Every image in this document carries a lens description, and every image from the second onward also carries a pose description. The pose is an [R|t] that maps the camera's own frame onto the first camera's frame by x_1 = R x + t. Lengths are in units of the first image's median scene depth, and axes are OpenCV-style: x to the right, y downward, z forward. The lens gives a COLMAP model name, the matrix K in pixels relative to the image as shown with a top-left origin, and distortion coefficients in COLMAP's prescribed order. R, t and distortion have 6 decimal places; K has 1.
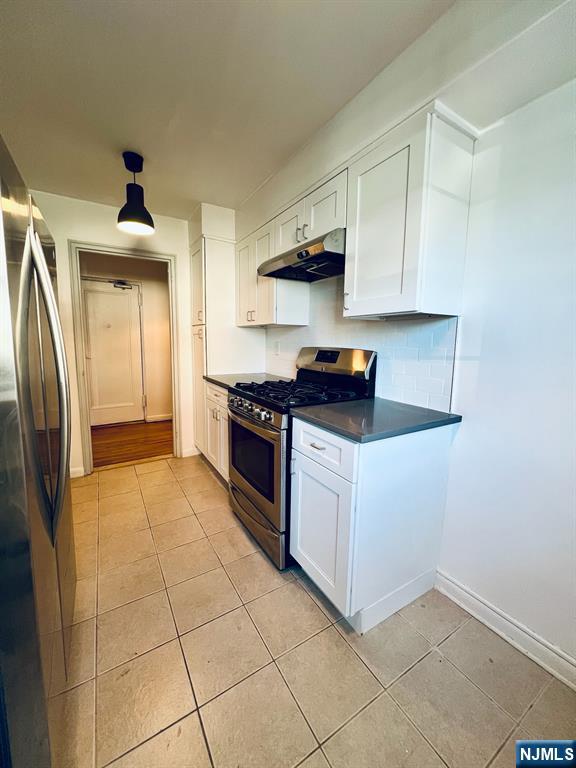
lens RADIAL K [[306.4, 0, 288.8], [0, 306.4, 381.3], [0, 0, 1]] dist [-0.003326, 0.000534]
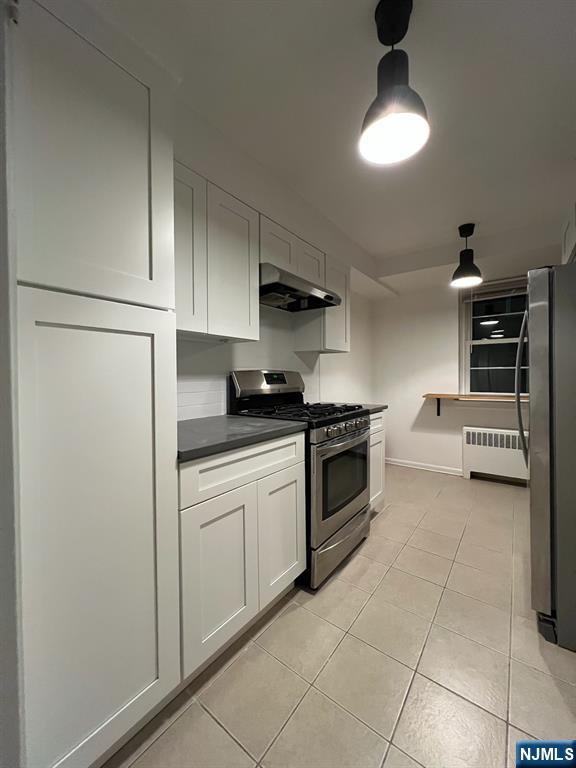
lens RADIAL K [[306.4, 0, 289.3], [0, 306.4, 380.3], [0, 0, 1]] dist [-0.003326, 0.000534]
pose [[-0.373866, -0.028599, 0.927042, -0.929652], [0.122178, 0.989296, 0.079793, -0.162720], [-0.919400, 0.143095, -0.366370, 1.415257]]
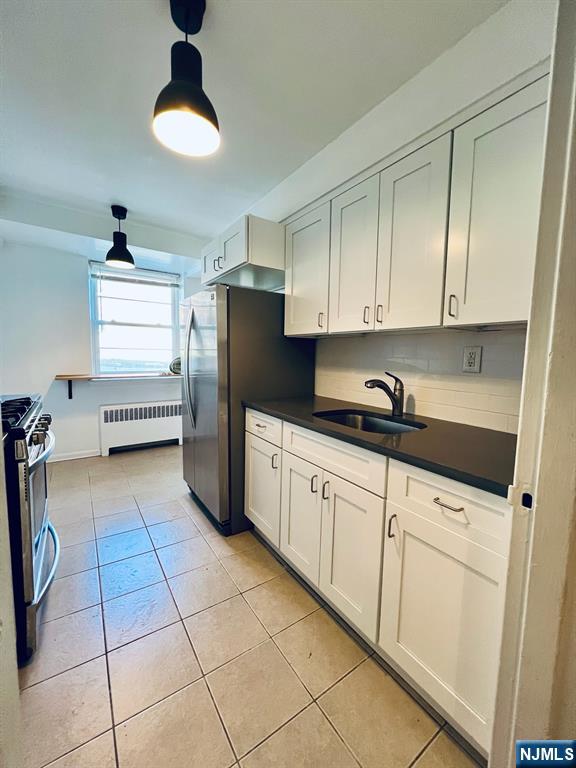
lens RADIAL K [[306.4, 0, 288.6], [0, 306.4, 380.9], [0, 0, 1]] dist [-0.003326, 0.000534]
pose [[-0.997771, -0.032530, -0.058271, -0.659580], [-0.044392, 0.975481, 0.215561, -0.207709], [0.049830, 0.217667, -0.974750, 1.624496]]
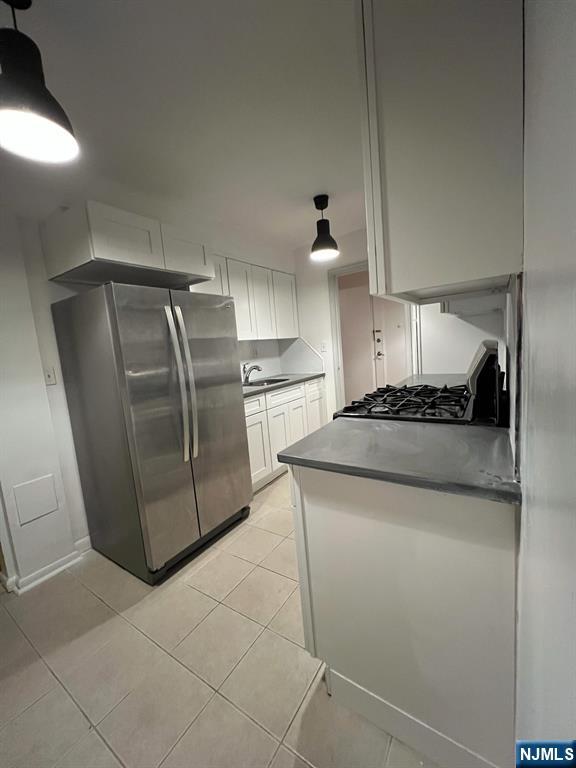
lens RADIAL K [[306.4, 0, 290.2], [0, 306.4, 381.4], [0, 0, 1]] dist [-0.003326, 0.000534]
pose [[0.410275, 0.054884, -0.910309, 0.605801], [-0.024455, 0.998491, 0.049179, -0.046399], [0.911634, 0.002084, 0.410998, 0.368845]]
